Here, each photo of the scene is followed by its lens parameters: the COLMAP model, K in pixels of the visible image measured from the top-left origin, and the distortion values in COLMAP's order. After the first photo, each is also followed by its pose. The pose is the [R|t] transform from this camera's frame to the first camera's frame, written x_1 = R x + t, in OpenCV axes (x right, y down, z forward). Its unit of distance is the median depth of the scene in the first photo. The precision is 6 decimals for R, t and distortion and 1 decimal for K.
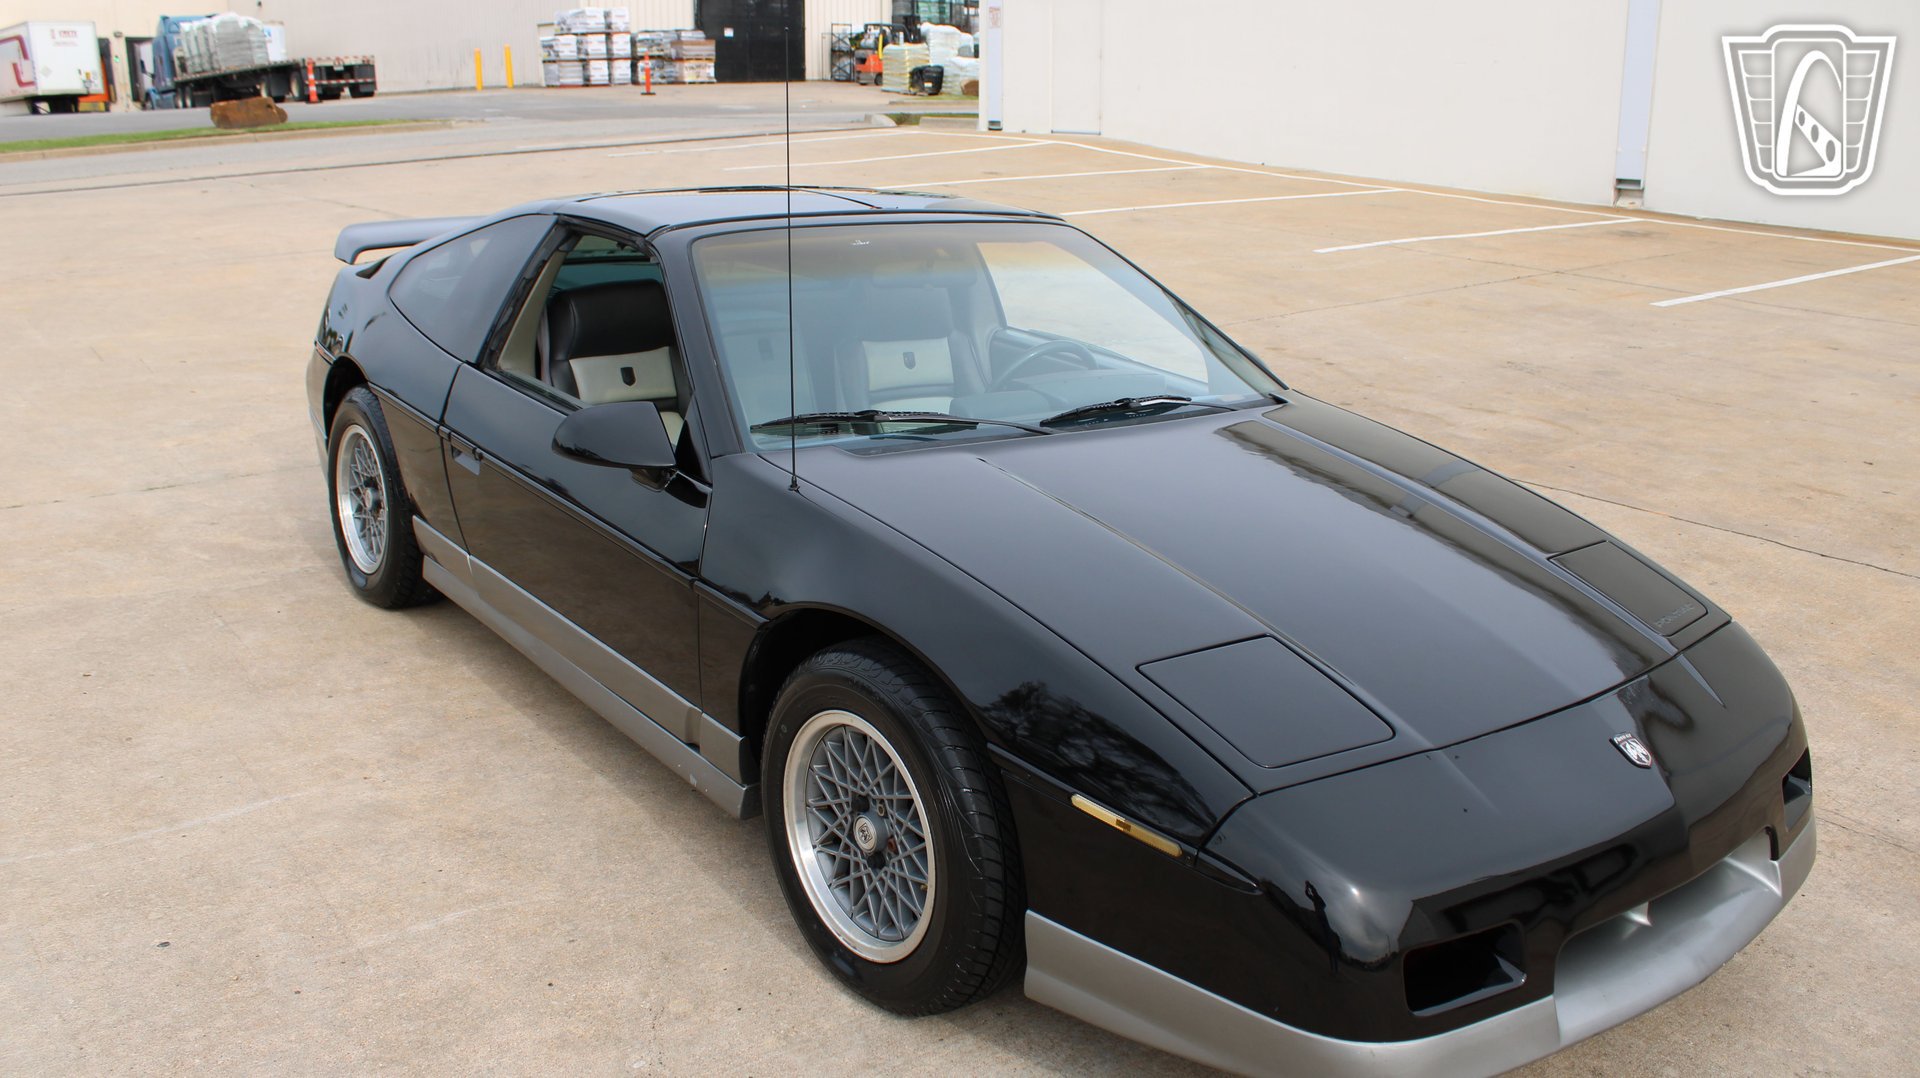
lens RADIAL K [[1599.2, 0, 947.8], [0, 1599.2, 514.7], [0, 0, 1]] dist [-0.169831, 0.157414]
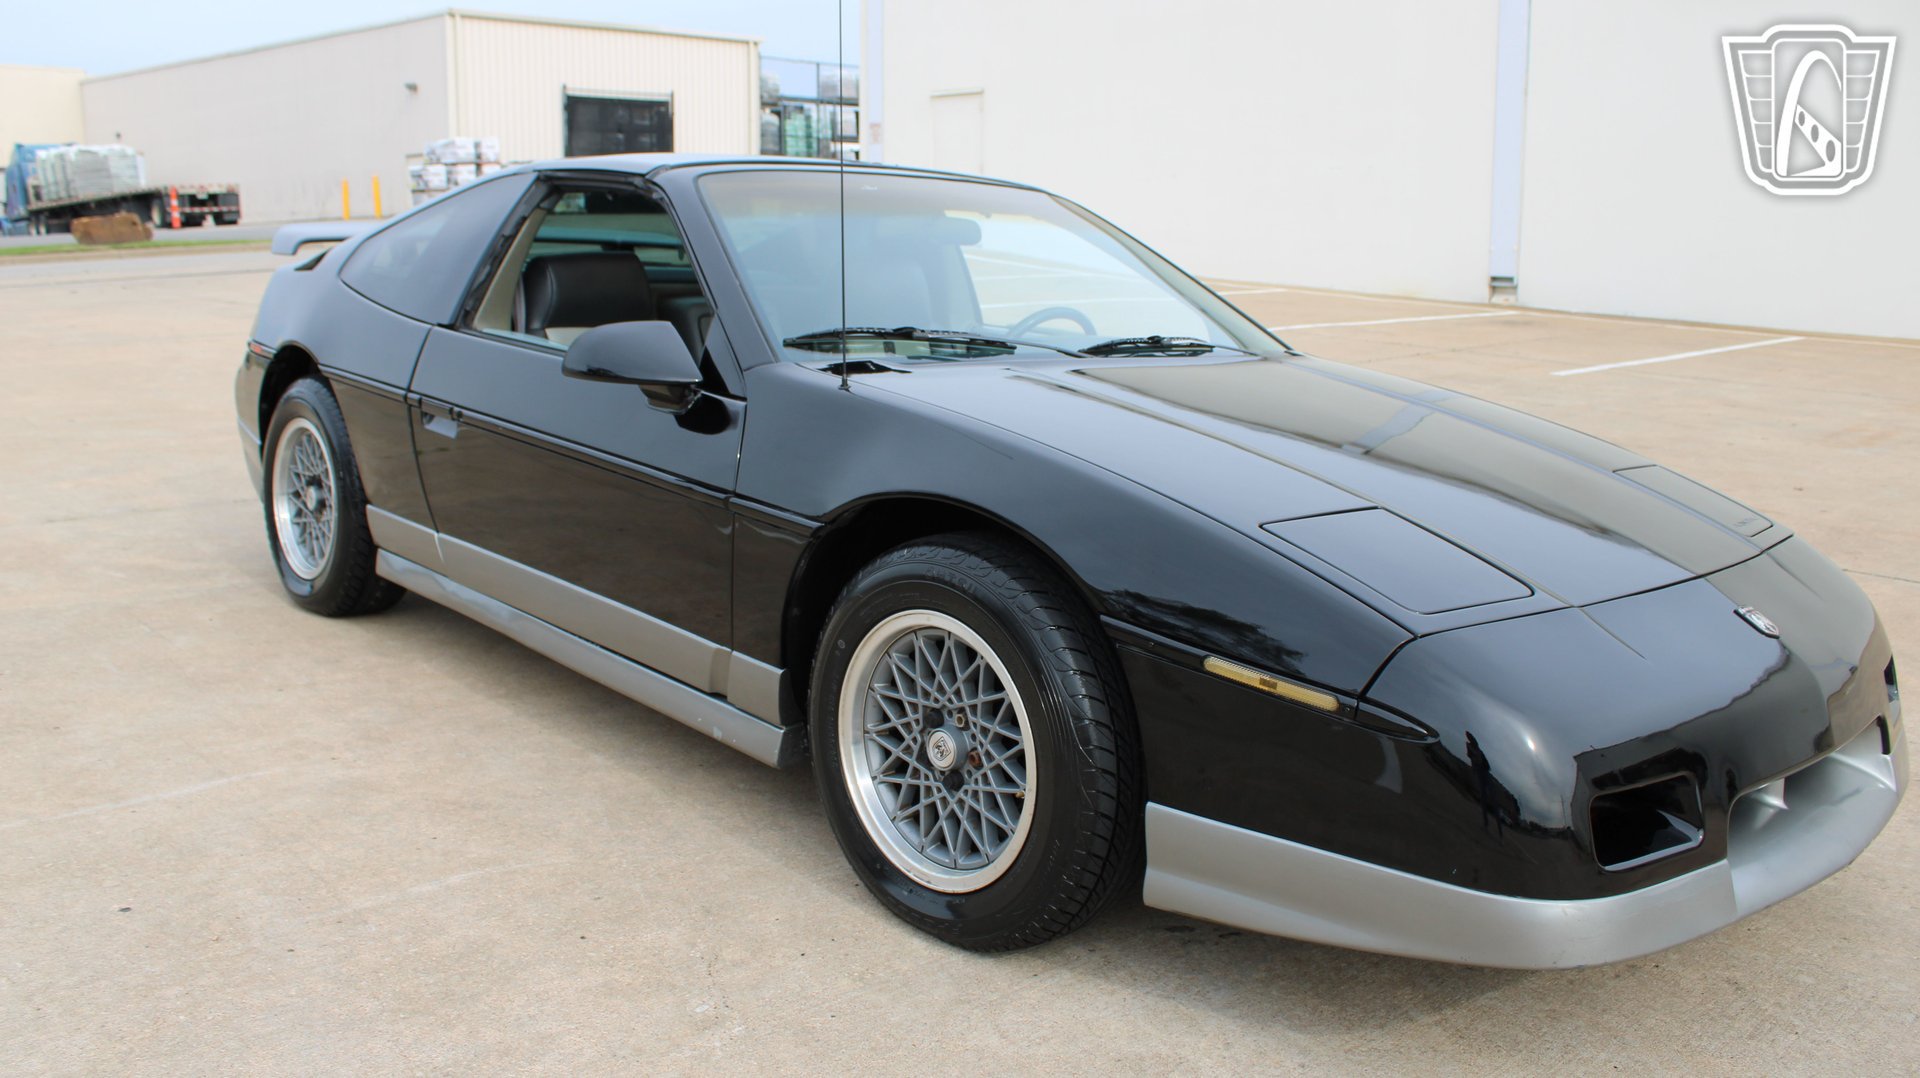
lens RADIAL K [[1592.2, 0, 946.4], [0, 1592.2, 517.2], [0, 0, 1]] dist [-0.170227, 0.155110]
pose [[0.996212, -0.012485, 0.086054, -0.105747], [0.019857, 0.996154, -0.085344, 0.123720], [-0.084657, 0.086729, 0.992628, 0.079121]]
